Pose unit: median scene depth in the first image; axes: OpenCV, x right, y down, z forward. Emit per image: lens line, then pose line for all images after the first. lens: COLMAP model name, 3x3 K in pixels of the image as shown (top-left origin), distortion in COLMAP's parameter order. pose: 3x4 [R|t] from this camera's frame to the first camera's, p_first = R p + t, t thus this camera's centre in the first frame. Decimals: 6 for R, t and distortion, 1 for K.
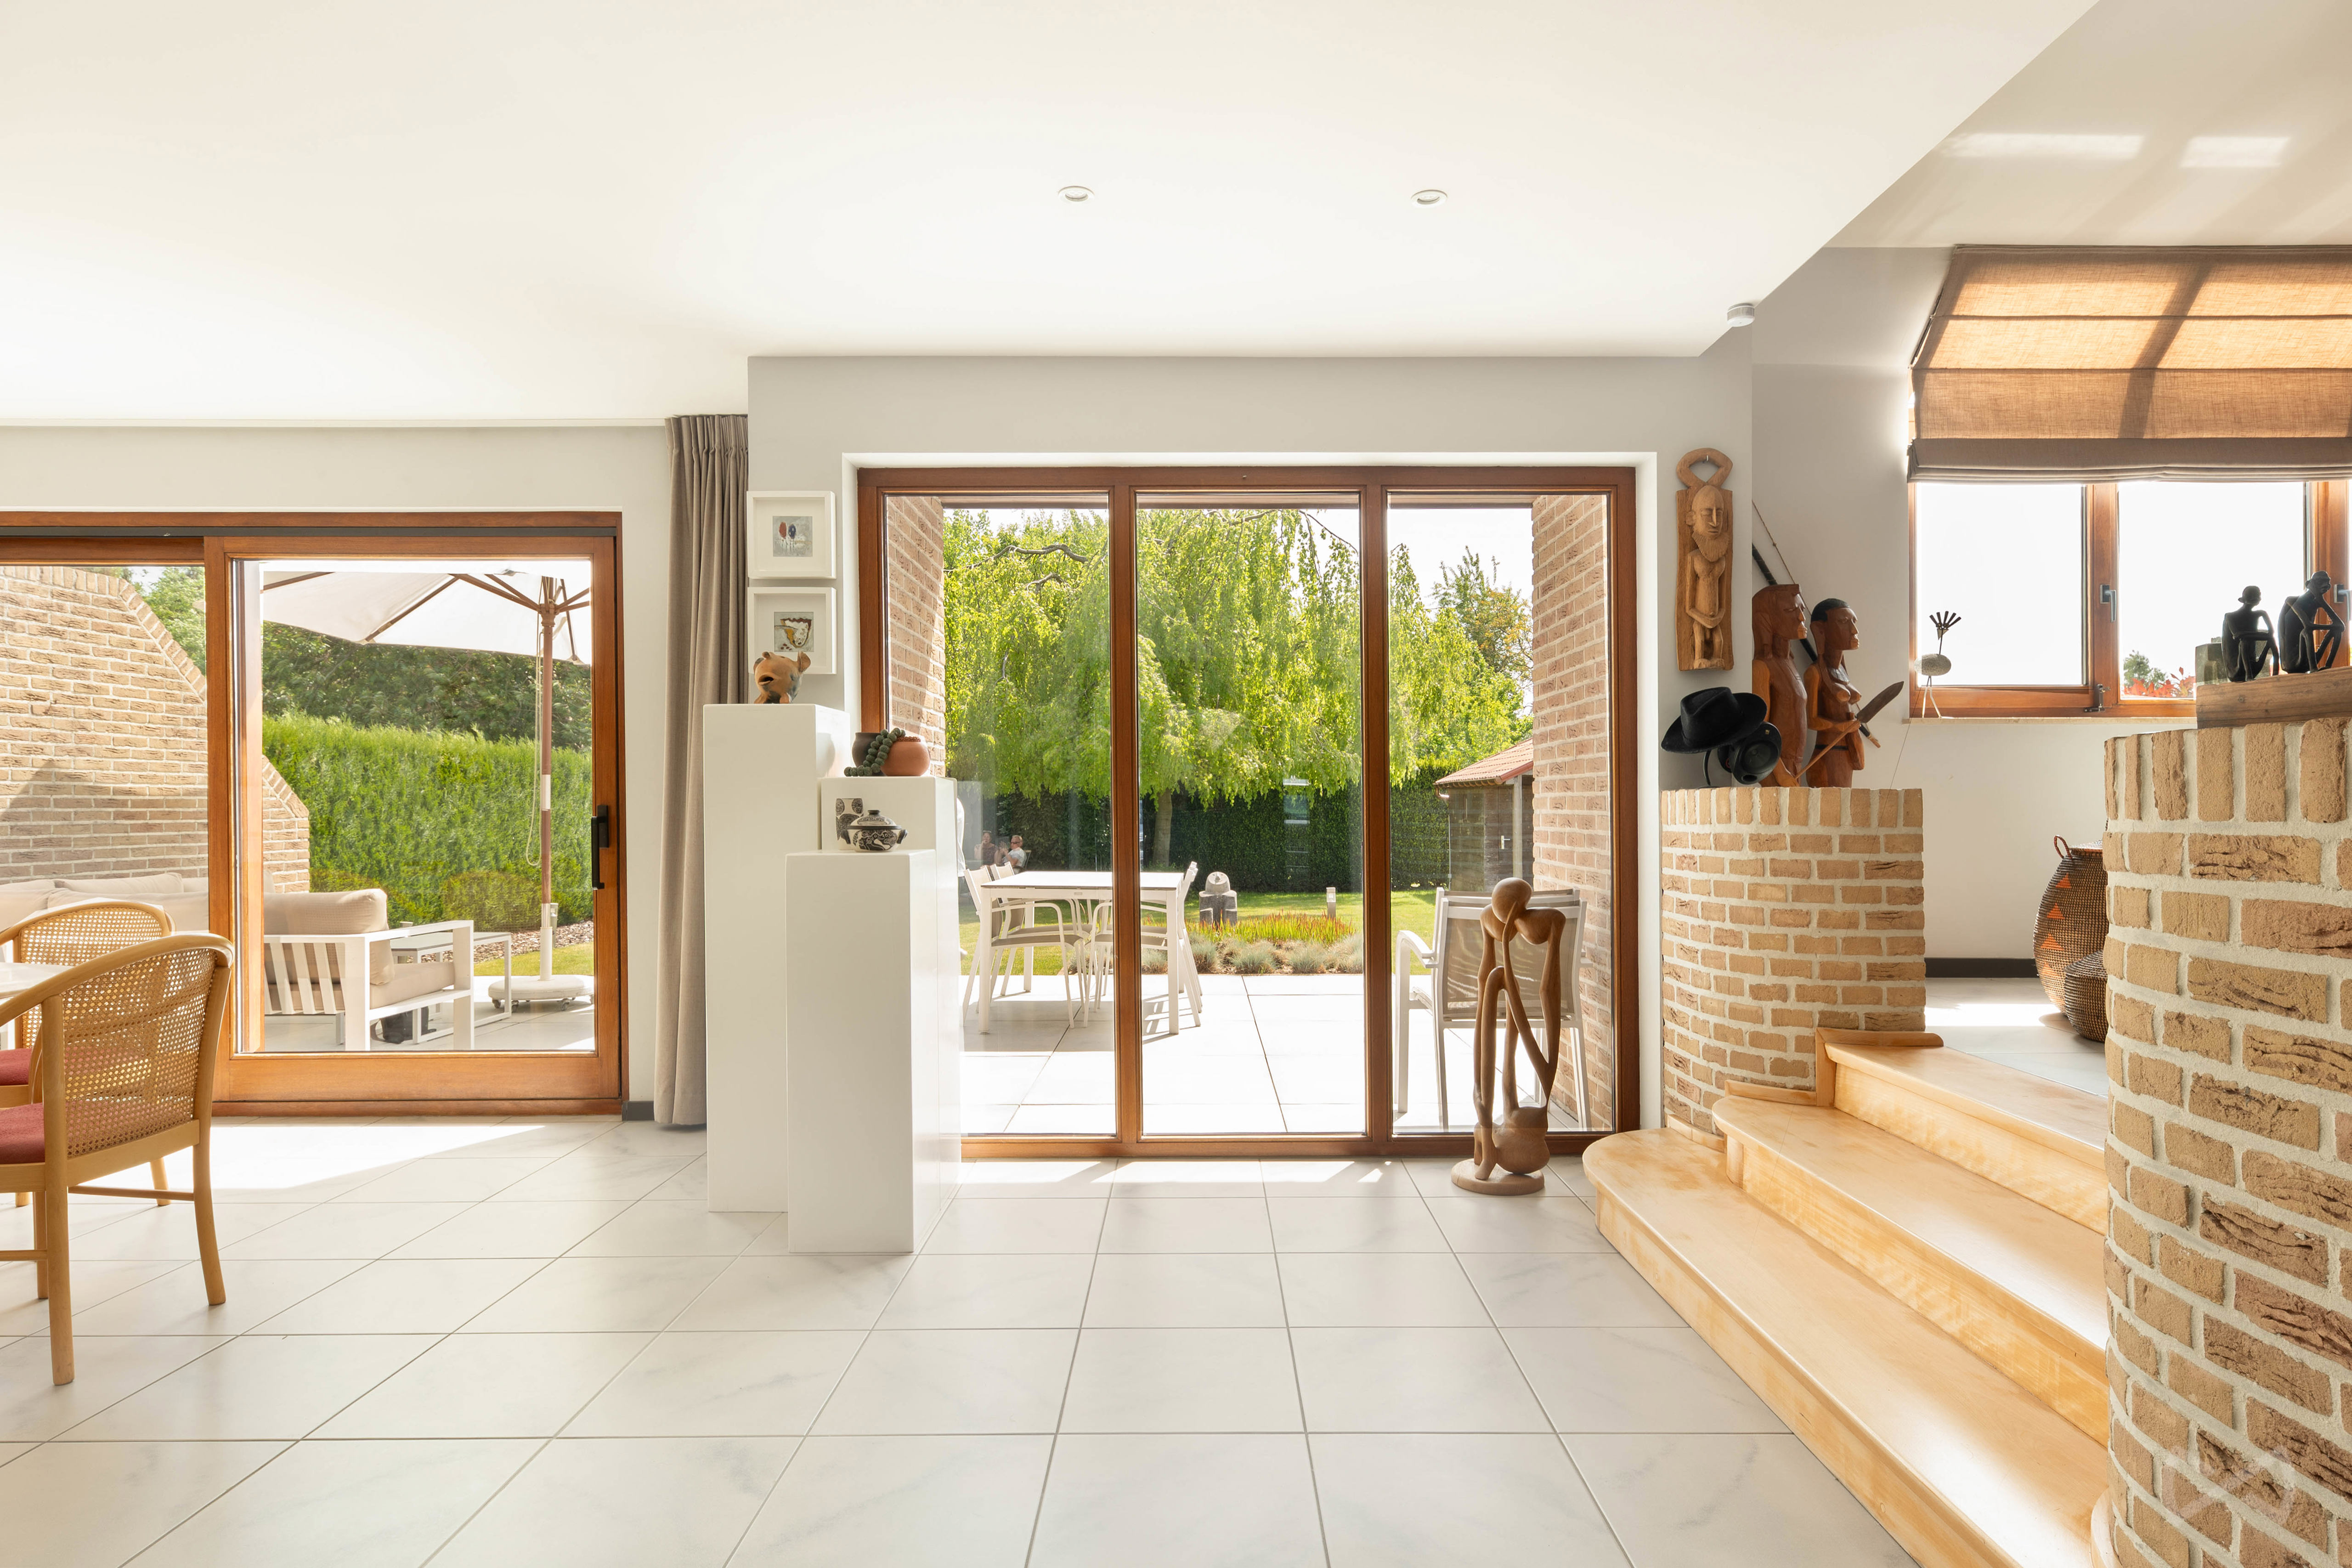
lens RADIAL K [[1261.7, 0, 1189.8], [0, 1261.7, 848.4], [0, 0, 1]] dist [0.018099, -0.002512]
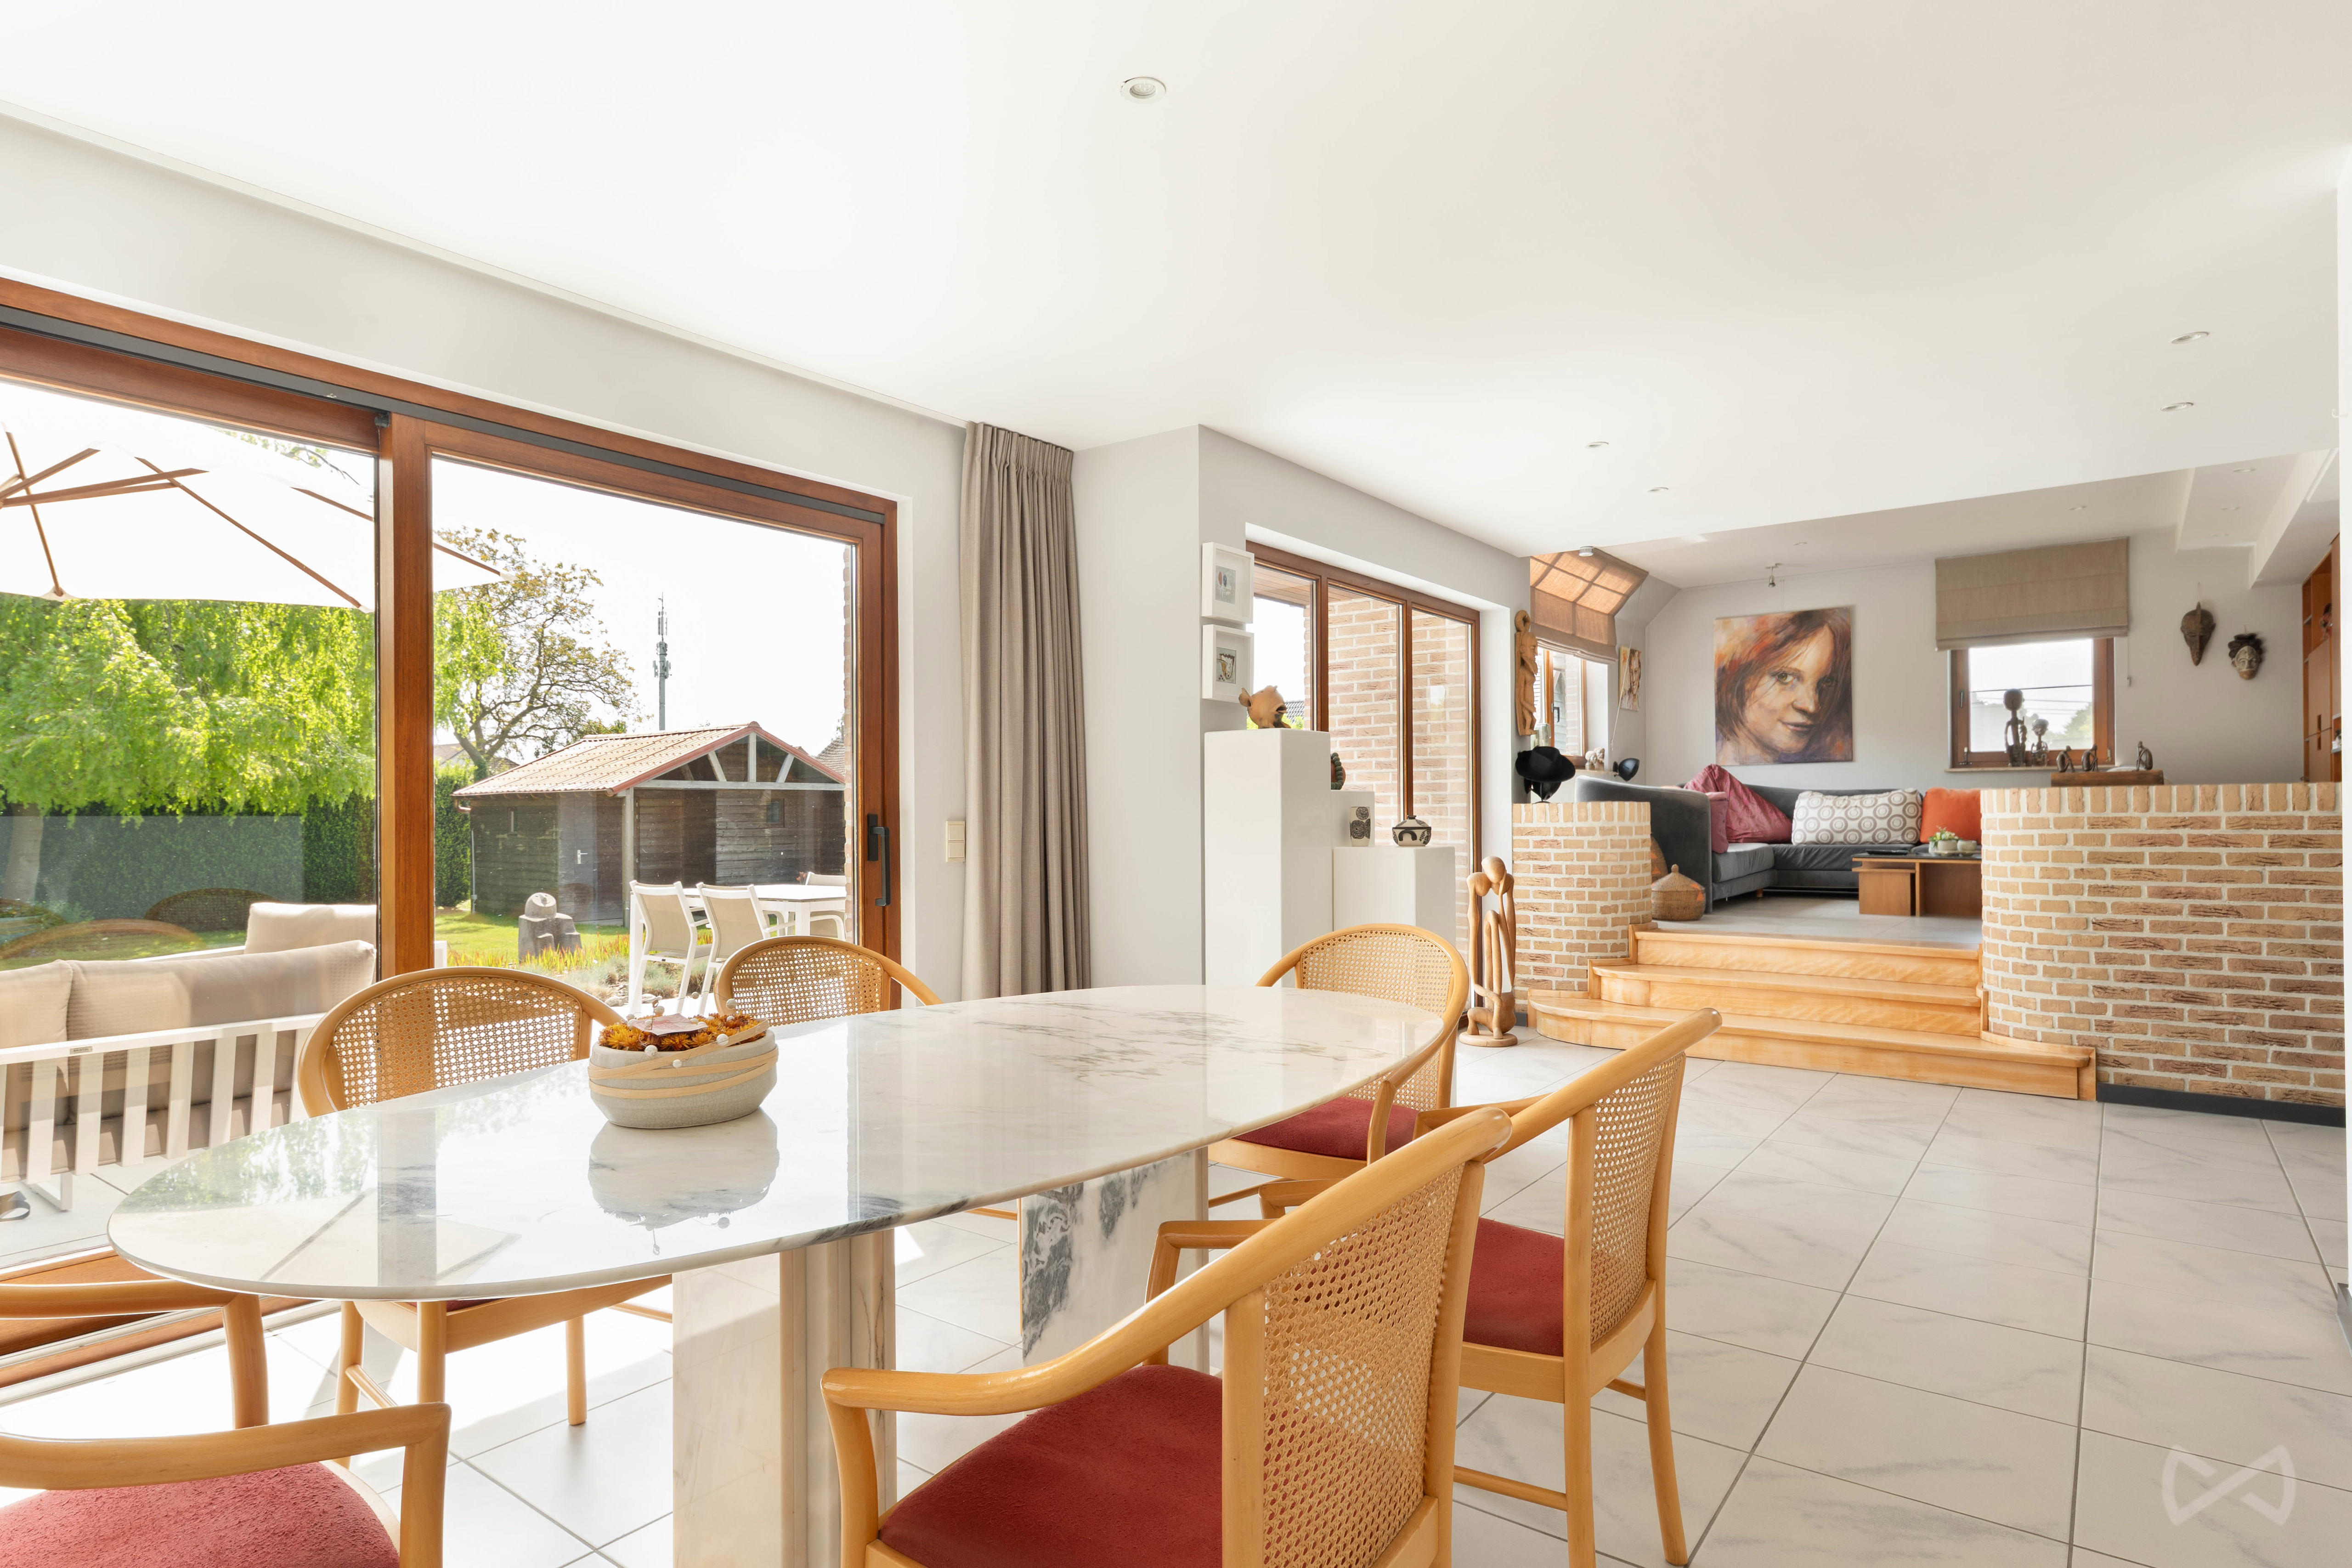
lens RADIAL K [[1261.7, 0, 1172.3], [0, 1261.7, 834.6], [0, 0, 1]] dist [0.018099, -0.002512]
pose [[0.594174, -0.014881, 0.804199, -1.436633], [0.032550, 0.999455, -0.005554, -0.009687], [-0.803677, 0.029477, 0.594335, 0.382936]]
